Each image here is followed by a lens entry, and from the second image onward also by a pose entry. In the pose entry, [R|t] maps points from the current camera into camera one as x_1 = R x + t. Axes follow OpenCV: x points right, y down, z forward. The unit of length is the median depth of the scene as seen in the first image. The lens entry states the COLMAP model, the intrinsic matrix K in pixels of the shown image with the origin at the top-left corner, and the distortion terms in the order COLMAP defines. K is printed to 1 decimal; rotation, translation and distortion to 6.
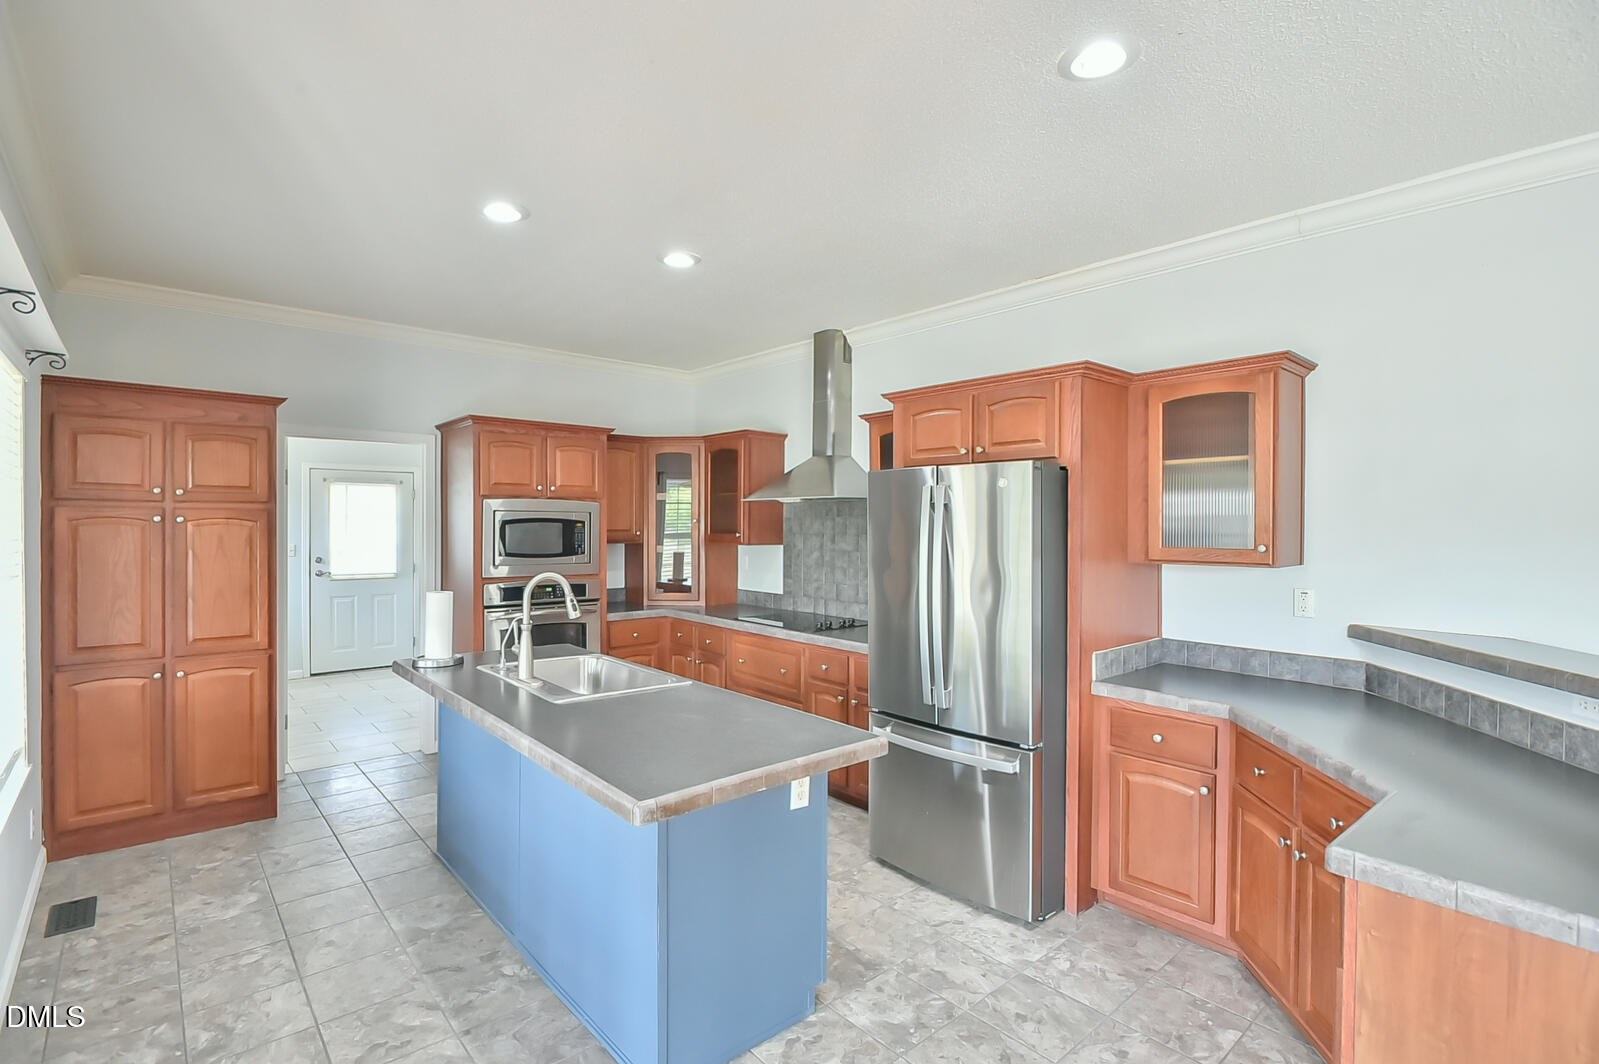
lens RADIAL K [[766.3, 0, 795.0], [0, 766.3, 528.2], [0, 0, 1]] dist [-0.003029, 0.000157]
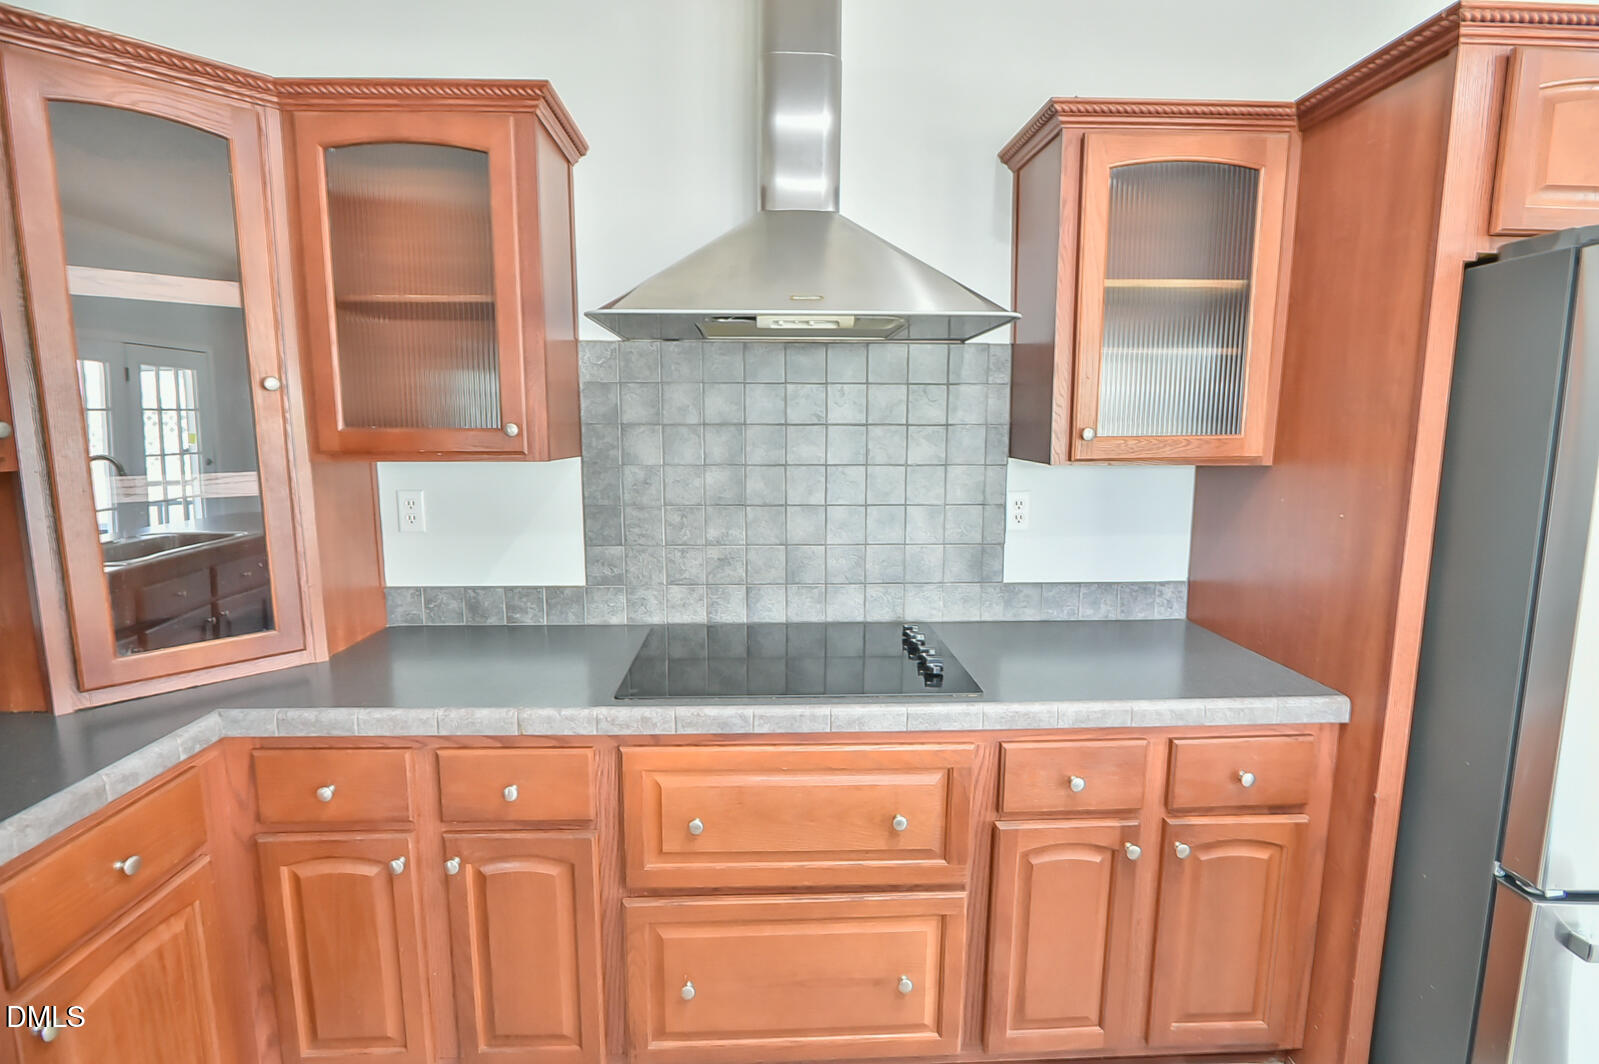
lens RADIAL K [[766.3, 0, 796.4], [0, 766.3, 527.5], [0, 0, 1]] dist [-0.003029, 0.000157]
pose [[0.613781, -0.109236, 0.781883, -0.257714], [0.006208, 0.991019, 0.133580, 0.007147], [-0.789452, -0.077135, 0.608947, 0.714558]]
